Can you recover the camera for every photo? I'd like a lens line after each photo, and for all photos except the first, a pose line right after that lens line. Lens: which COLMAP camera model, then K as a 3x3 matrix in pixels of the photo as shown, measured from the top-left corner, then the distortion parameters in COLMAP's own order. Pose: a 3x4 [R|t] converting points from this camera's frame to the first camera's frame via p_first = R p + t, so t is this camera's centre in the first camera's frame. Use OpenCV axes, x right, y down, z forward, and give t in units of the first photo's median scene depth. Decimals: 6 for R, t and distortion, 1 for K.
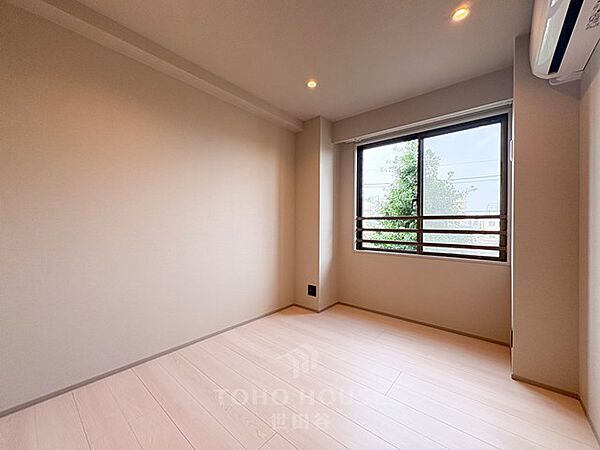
lens RADIAL K [[240.9, 0, 297.7], [0, 240.9, 224.5], [0, 0, 1]] dist [0.003480, 0.000613]
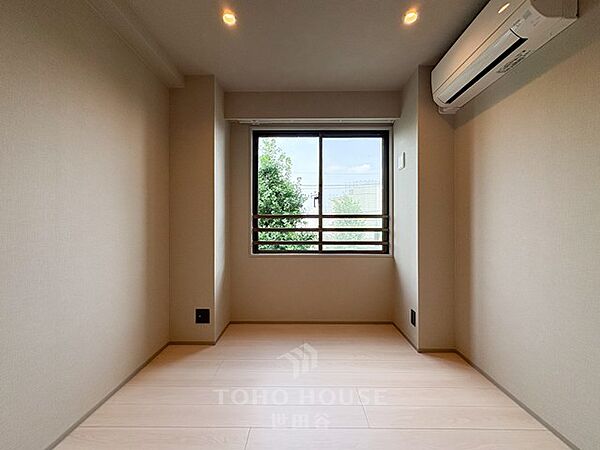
lens RADIAL K [[240.9, 0, 299.7], [0, 240.9, 224.1], [0, 0, 1]] dist [0.003480, 0.000613]
pose [[0.766485, -0.004327, 0.642248, -0.196561], [0.006162, 0.999981, -0.000617, 0.003530], [-0.642233, 0.004430, 0.766497, 0.292826]]
